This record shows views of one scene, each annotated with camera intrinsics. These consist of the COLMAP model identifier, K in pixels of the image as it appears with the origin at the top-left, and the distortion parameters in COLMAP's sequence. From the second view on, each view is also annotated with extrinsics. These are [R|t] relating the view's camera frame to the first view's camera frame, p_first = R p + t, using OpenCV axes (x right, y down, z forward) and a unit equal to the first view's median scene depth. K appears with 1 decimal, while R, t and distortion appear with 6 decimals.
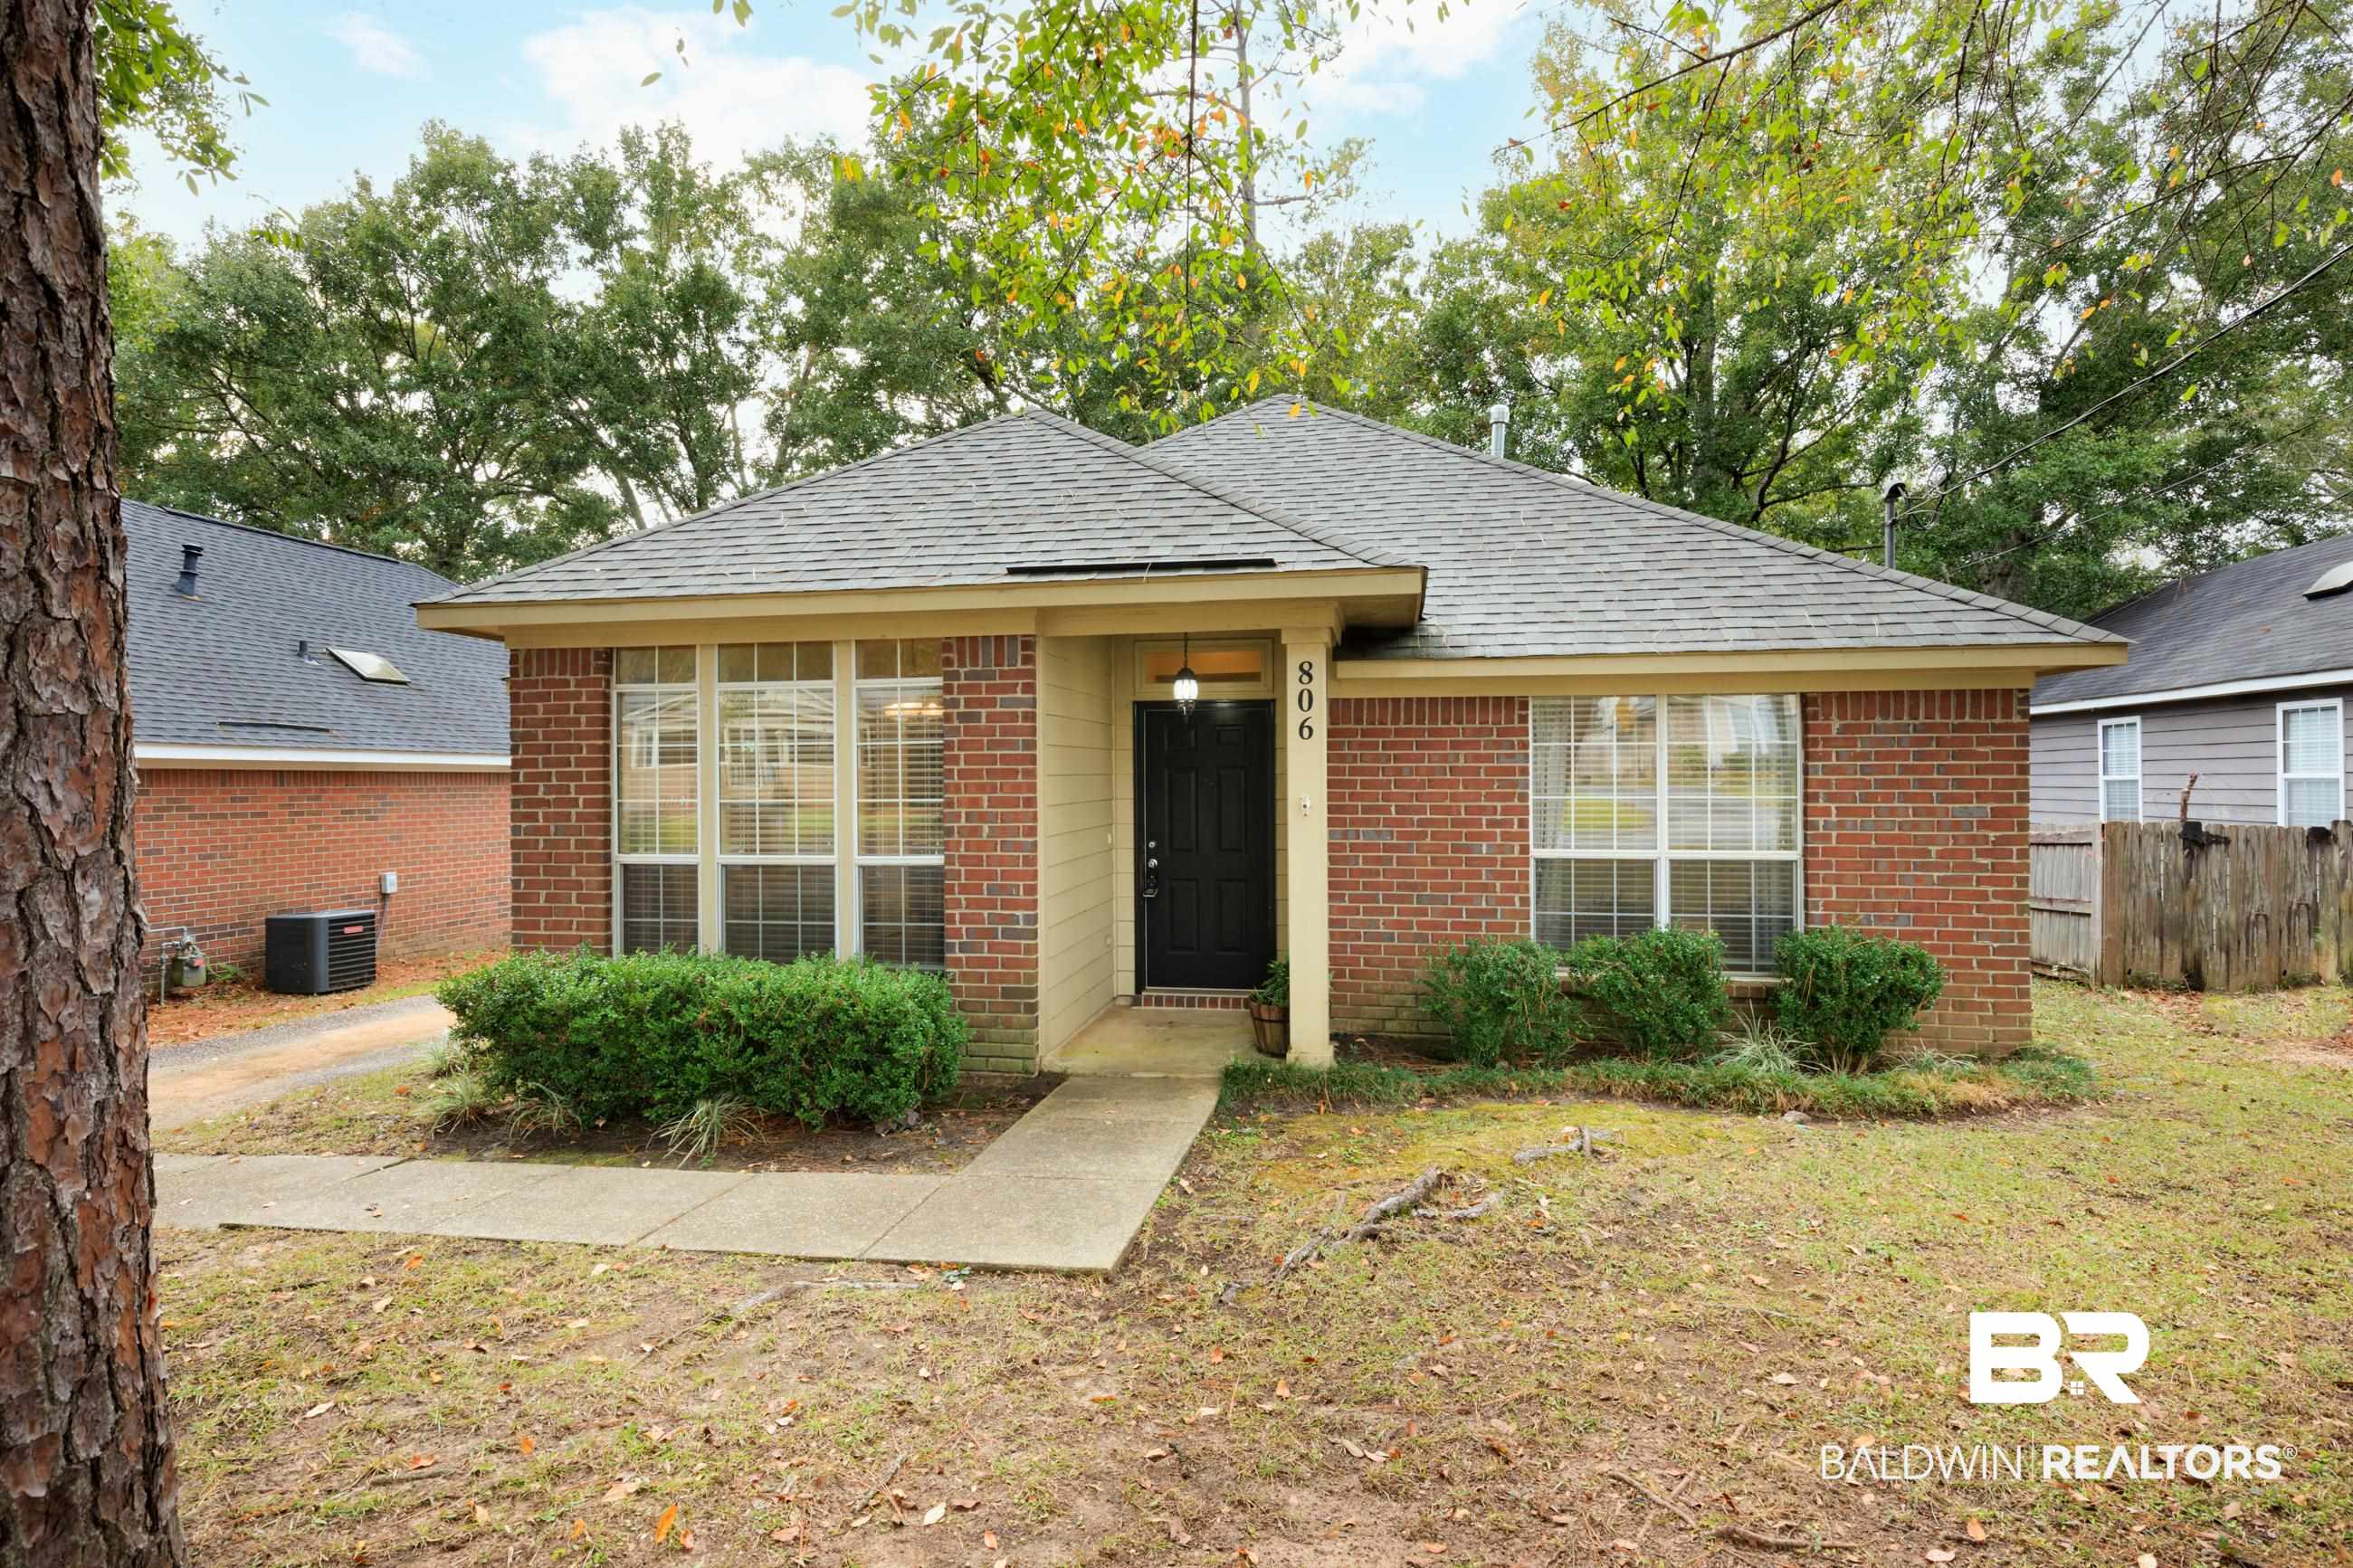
lens RADIAL K [[1164.8, 0, 1176.5], [0, 1164.8, 784.0], [0, 0, 1]] dist [-0.001985, -0.000103]
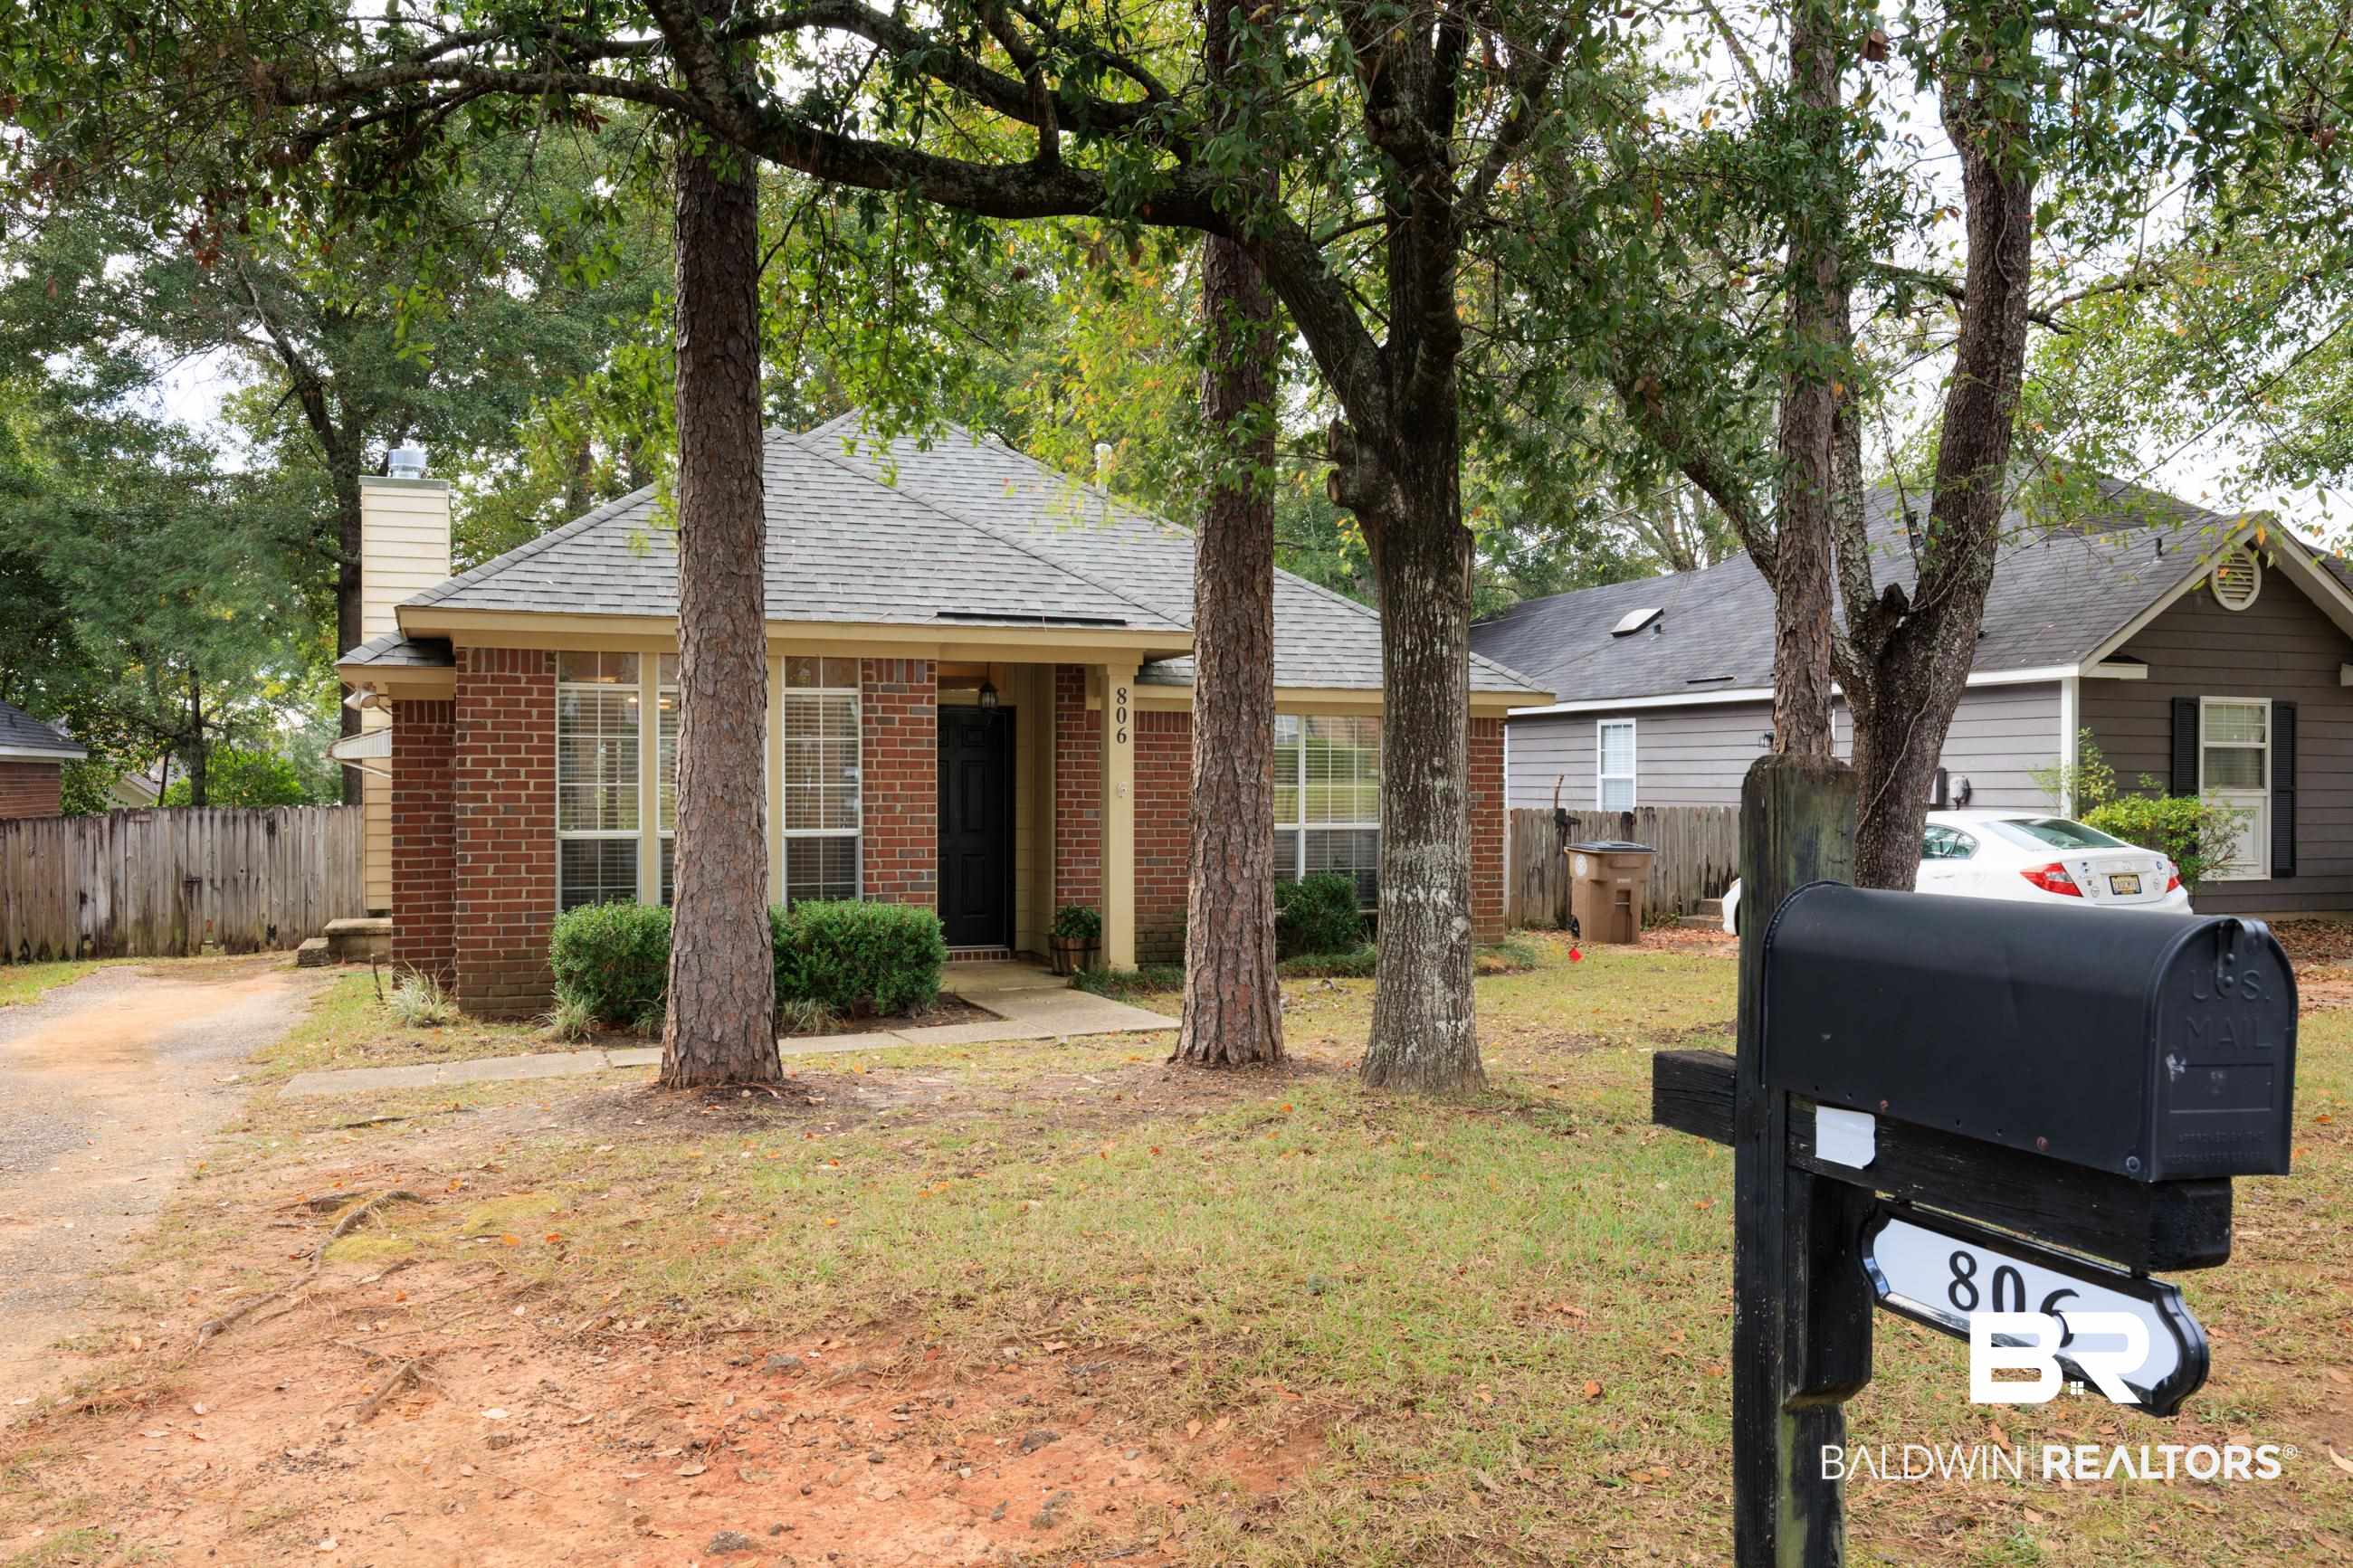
lens RADIAL K [[1693.6, 0, 1176.5], [0, 1693.6, 784.0], [0, 0, 1]] dist [0.002547, 0.000161]
pose [[0.859947, 0.005831, 0.510350, -0.814825], [-0.006031, 0.999981, -0.001264, 0.012806], [-0.510348, -0.001991, 0.859966, -0.743873]]
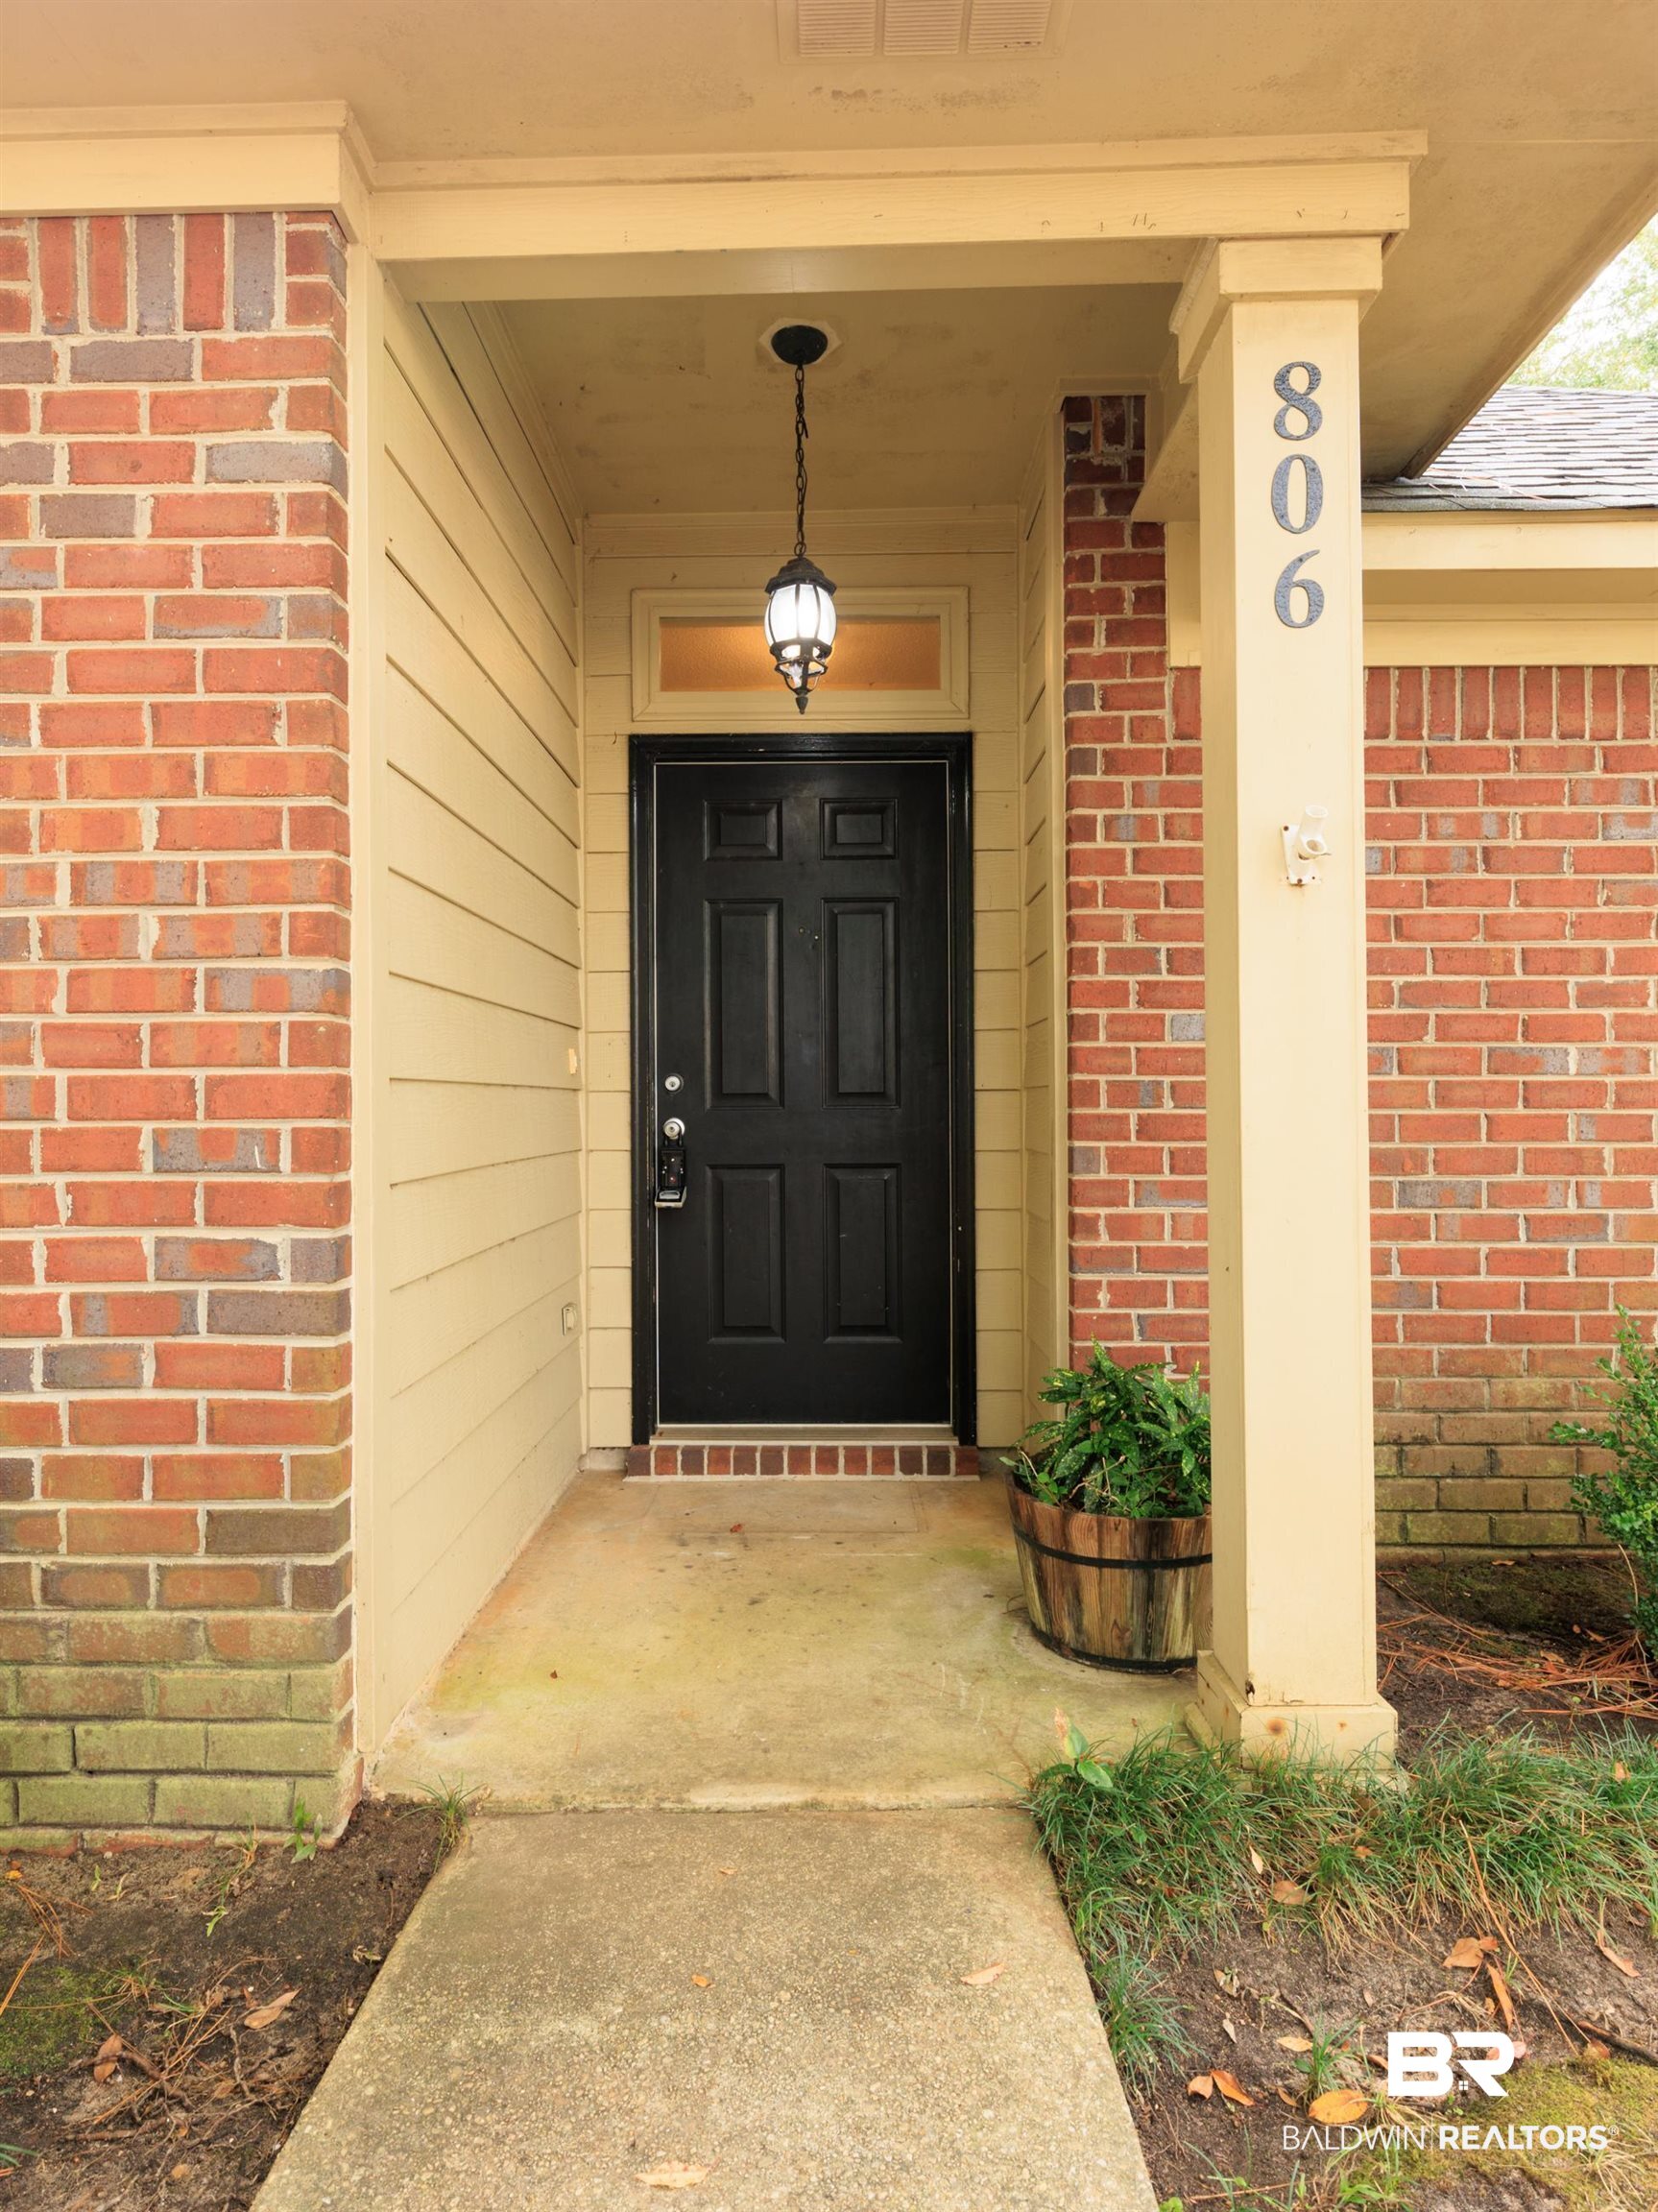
lens RADIAL K [[1344.0, 0, 818.2], [0, 1344.0, 1105.2], [0, 0, 1]] dist [0.003847, -0.002048]
pose [[0.986911, 0.001468, 0.161261, -0.057917], [-0.000348, 0.999976, -0.006974, 0.077705], [-0.161267, 0.006827, 0.986887, 0.633049]]
